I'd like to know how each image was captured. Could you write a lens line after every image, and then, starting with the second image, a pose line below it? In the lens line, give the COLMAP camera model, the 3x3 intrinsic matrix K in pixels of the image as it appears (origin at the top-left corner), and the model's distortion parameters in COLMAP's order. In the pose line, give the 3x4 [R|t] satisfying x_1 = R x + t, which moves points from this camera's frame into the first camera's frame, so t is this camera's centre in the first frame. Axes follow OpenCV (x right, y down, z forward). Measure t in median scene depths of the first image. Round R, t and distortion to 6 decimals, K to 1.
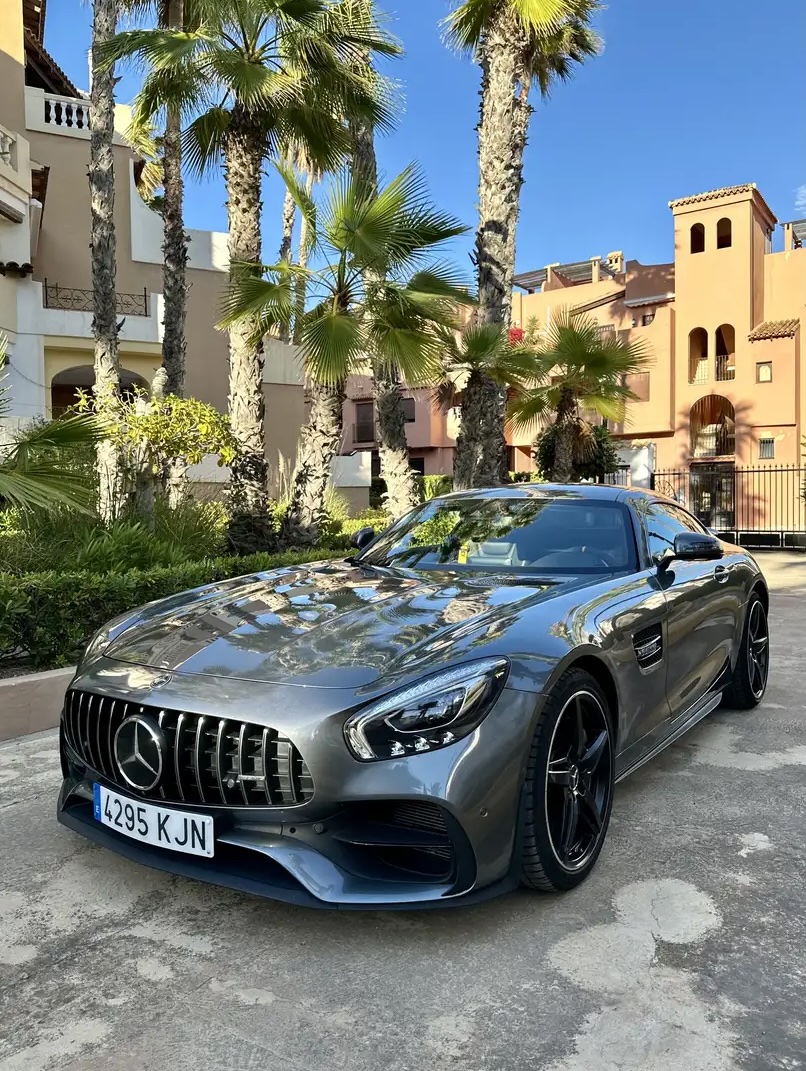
lens RADIAL K [[812.3, 0, 400.6], [0, 812.3, 531.5], [0, 0, 1]] dist [0.044157, -0.063585]
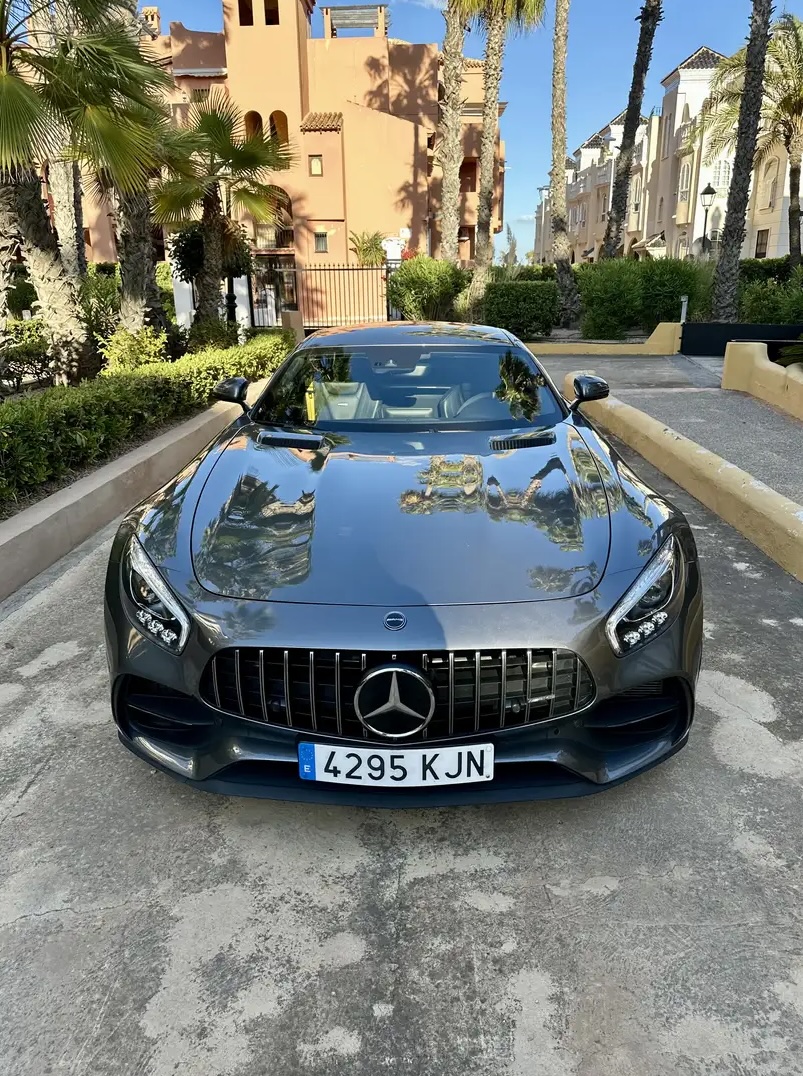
lens RADIAL K [[767.7, 0, 402.5], [0, 767.7, 529.4], [0, 0, 1]] dist [0.024439, -0.036249]
pose [[0.841369, -0.162211, 0.515545, -0.576254], [0.019183, 0.962259, 0.271457, -0.110993], [-0.540121, -0.218506, 0.812726, 0.285825]]
